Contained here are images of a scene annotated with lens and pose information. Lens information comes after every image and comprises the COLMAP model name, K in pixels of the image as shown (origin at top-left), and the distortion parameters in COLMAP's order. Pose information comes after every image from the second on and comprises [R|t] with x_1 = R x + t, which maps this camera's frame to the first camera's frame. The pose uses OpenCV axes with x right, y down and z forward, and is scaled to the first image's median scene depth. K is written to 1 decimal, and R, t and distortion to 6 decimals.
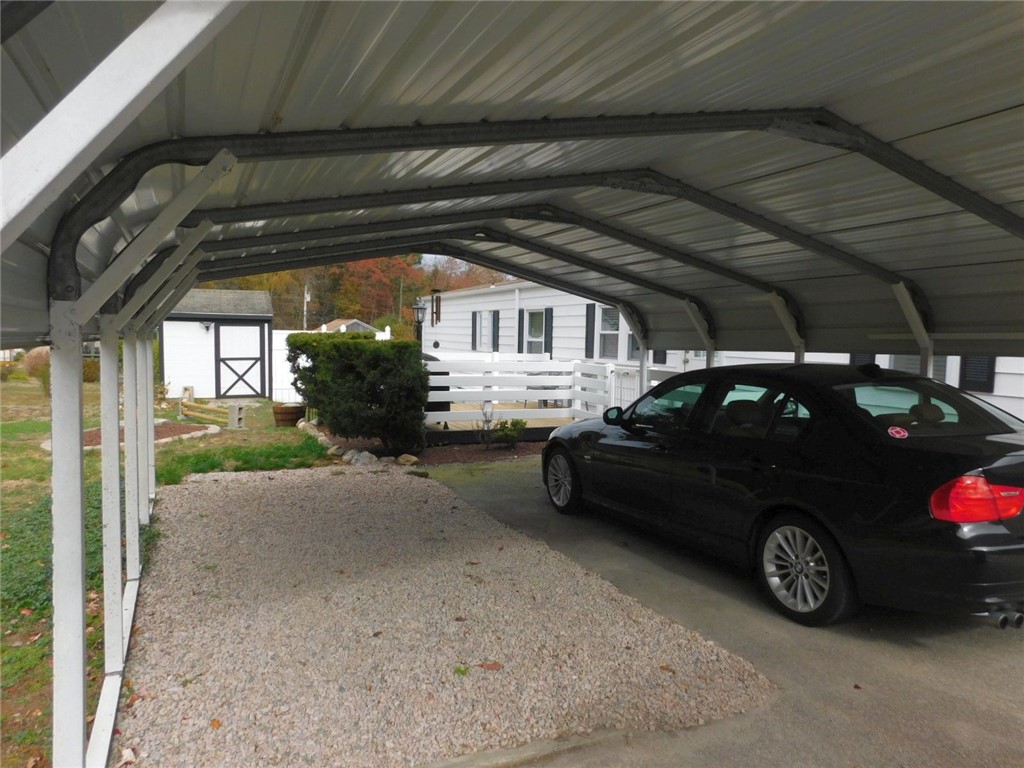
lens RADIAL K [[675.7, 0, 516.2], [0, 675.7, 378.1], [0, 0, 1]] dist [-0.066909, 0.053214]
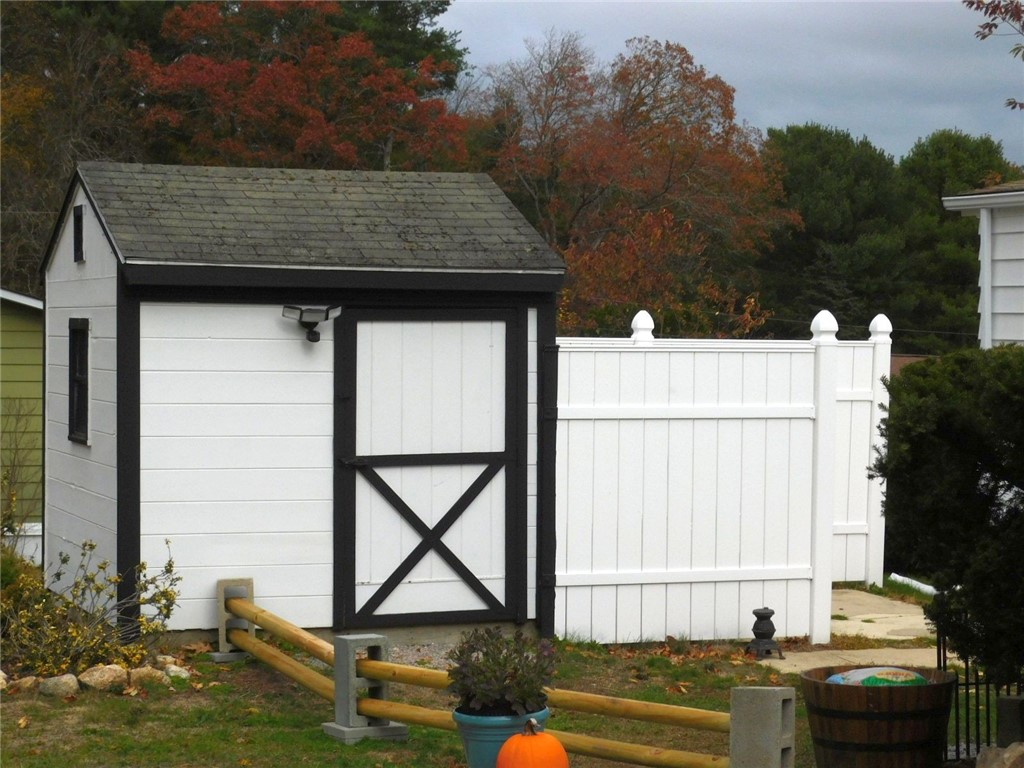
lens RADIAL K [[2402.5, 0, 512.0], [0, 2402.5, 384.0], [0, 0, 1]] dist [0.081699, 0.302770]
pose [[0.997472, -0.009387, -0.070433, -0.331141], [0.006100, 0.998888, -0.046741, -0.016164], [0.070794, 0.046193, 0.996421, 0.158940]]
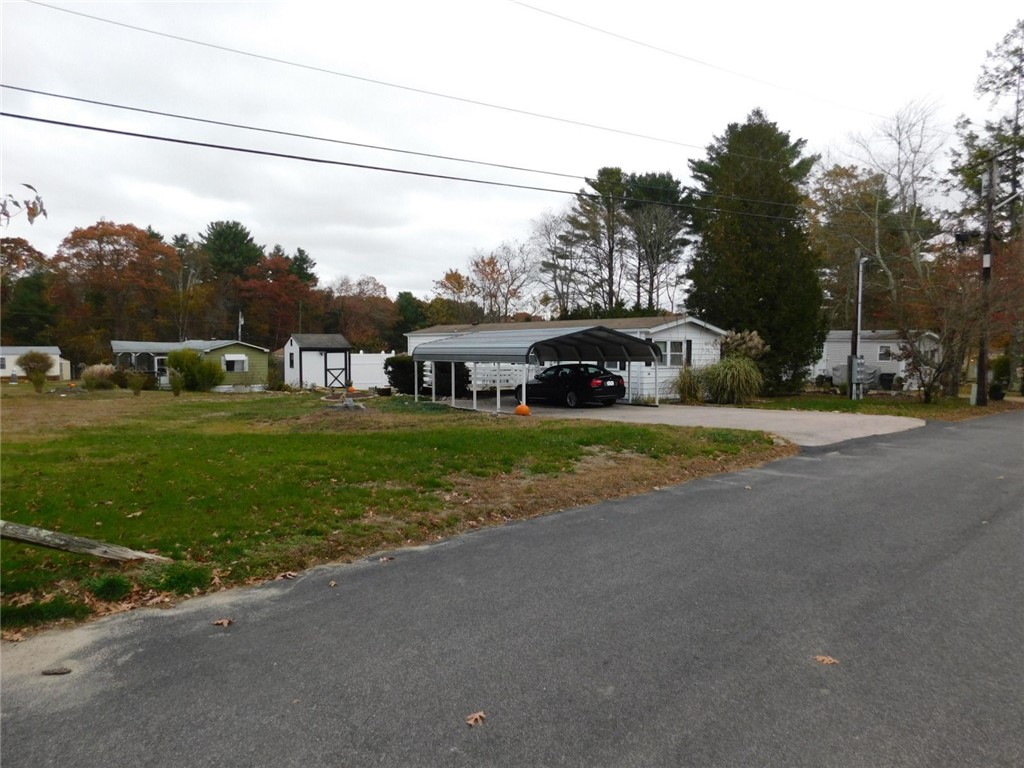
lens RADIAL K [[675.7, 0, 516.2], [0, 675.7, 378.1], [0, 0, 1]] dist [-0.066909, 0.053214]
pose [[0.979515, -0.025416, 0.199763, -0.292762], [0.028249, 0.999537, -0.011339, 0.037504], [-0.199382, 0.016750, 0.979779, -1.111760]]
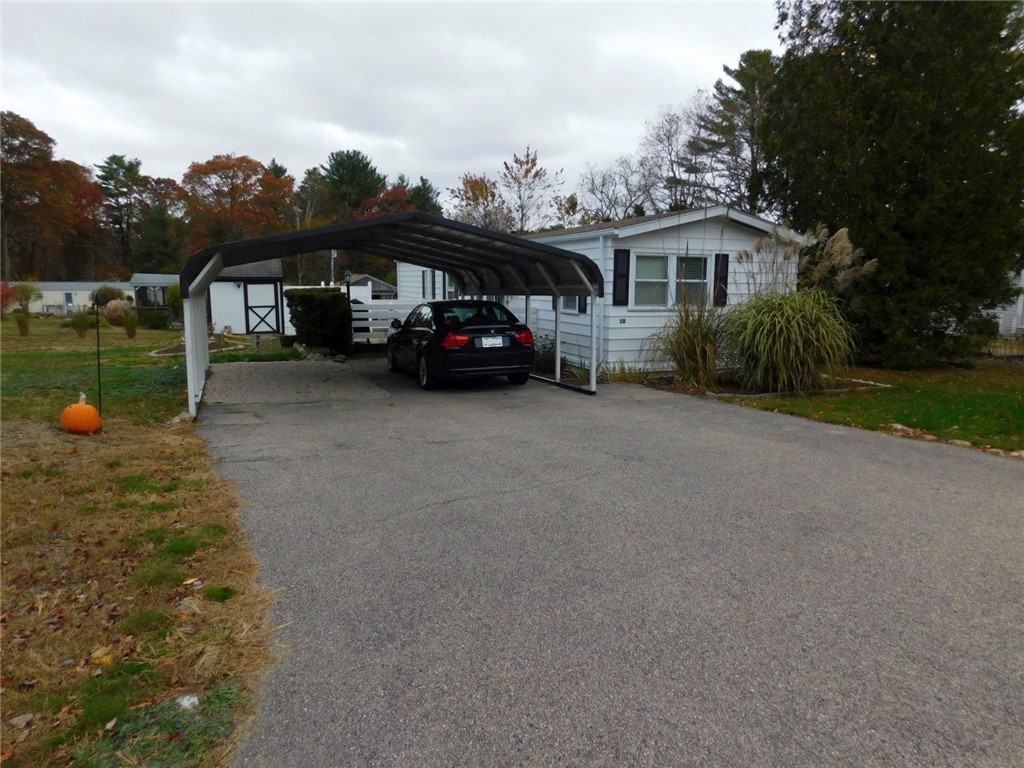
lens RADIAL K [[675.7, 0, 516.2], [0, 675.7, 378.1], [0, 0, 1]] dist [-0.066909, 0.053214]
pose [[0.998235, -0.007153, -0.058947, 0.234714], [0.011533, 0.997169, 0.074304, 0.025225], [0.058248, -0.074853, 0.995492, -0.449597]]
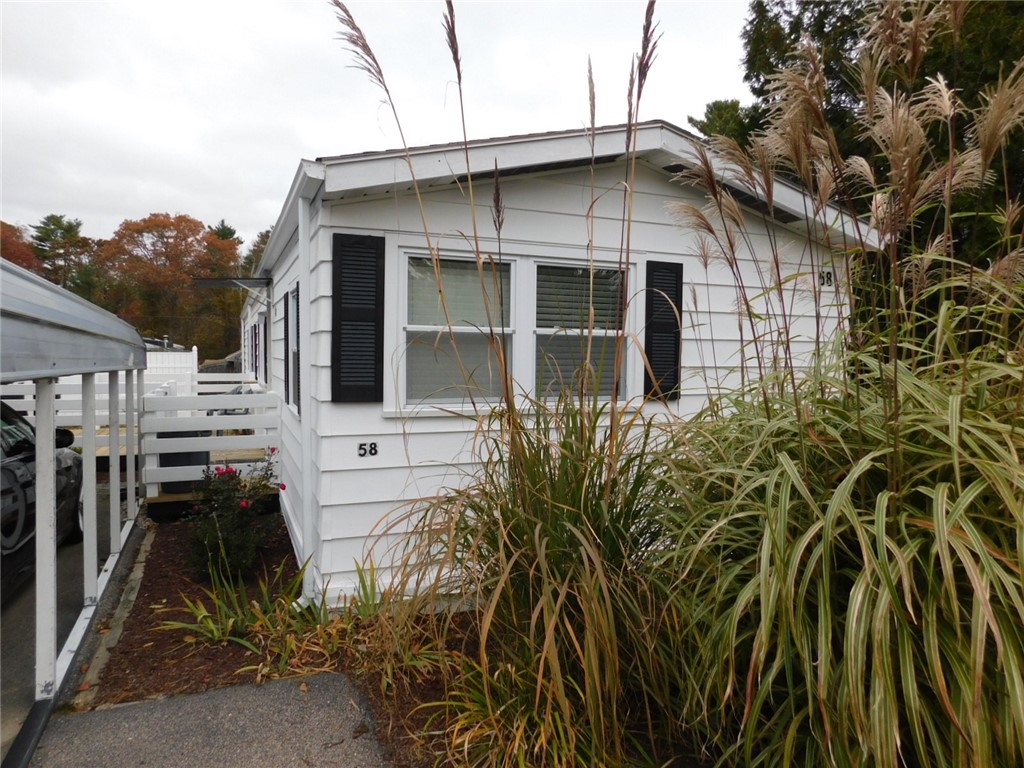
lens RADIAL K [[668.8, 0, 524.8], [0, 668.8, 386.1], [0, 0, 1]] dist [-0.060060, -0.000406]
pose [[0.999865, -0.010517, -0.012588, 0.376052], [0.010329, 0.999835, -0.014913, -0.001085], [0.012743, 0.014781, 0.999810, 0.081067]]
